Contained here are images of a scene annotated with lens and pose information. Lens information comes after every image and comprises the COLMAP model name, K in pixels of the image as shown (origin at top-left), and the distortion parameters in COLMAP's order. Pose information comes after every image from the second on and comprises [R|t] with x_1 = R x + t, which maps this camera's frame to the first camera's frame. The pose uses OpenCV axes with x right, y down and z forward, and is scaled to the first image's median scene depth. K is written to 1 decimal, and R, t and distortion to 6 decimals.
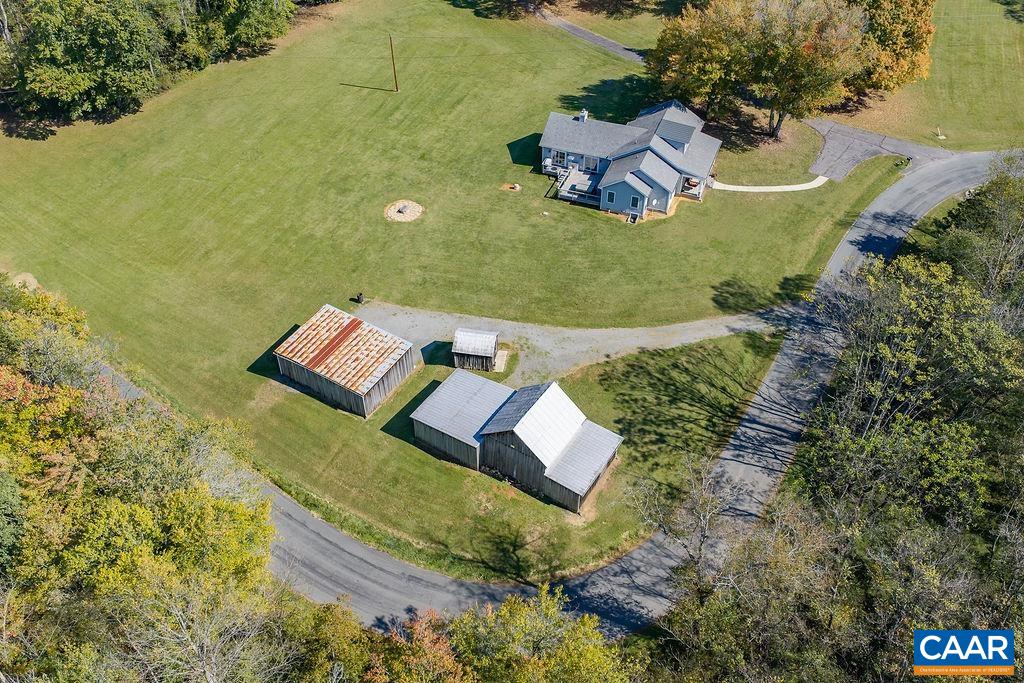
lens RADIAL K [[840.0, 0, 506.3], [0, 840.0, 342.4], [0, 0, 1]] dist [0.012814, -0.020405]
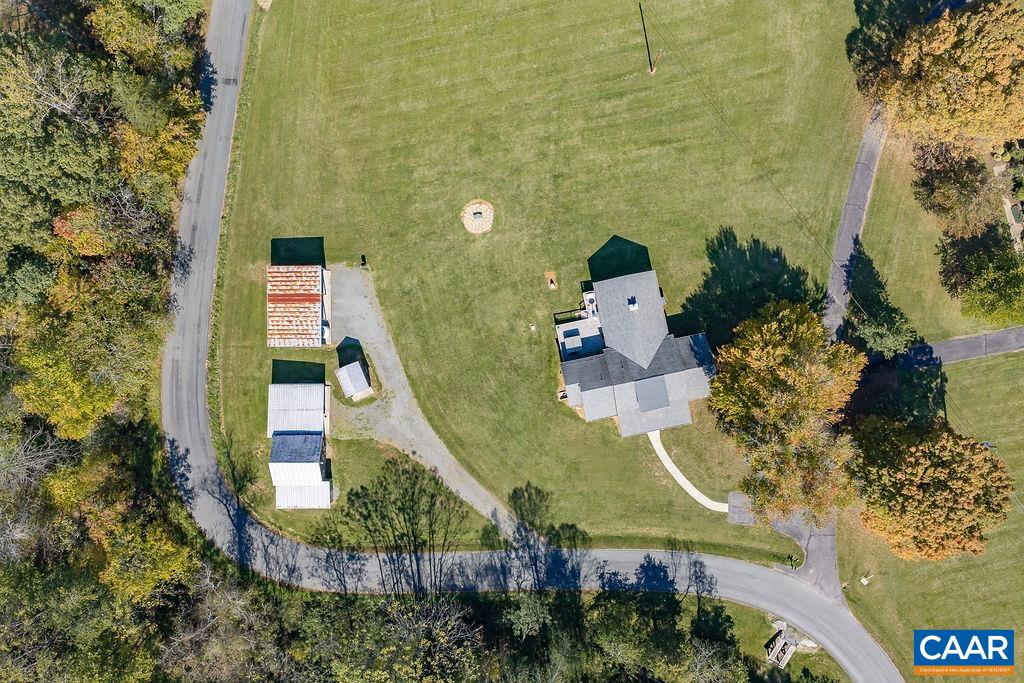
lens RADIAL K [[818.3, 0, 512.0], [0, 818.3, 341.5], [0, 0, 1]] dist [-0.001381, -0.005329]
pose [[0.547226, 0.836966, -0.005605, 0.065204], [-0.572547, 0.379211, 0.726904, -1.170409], [0.610520, -0.394572, 0.686716, 0.244419]]
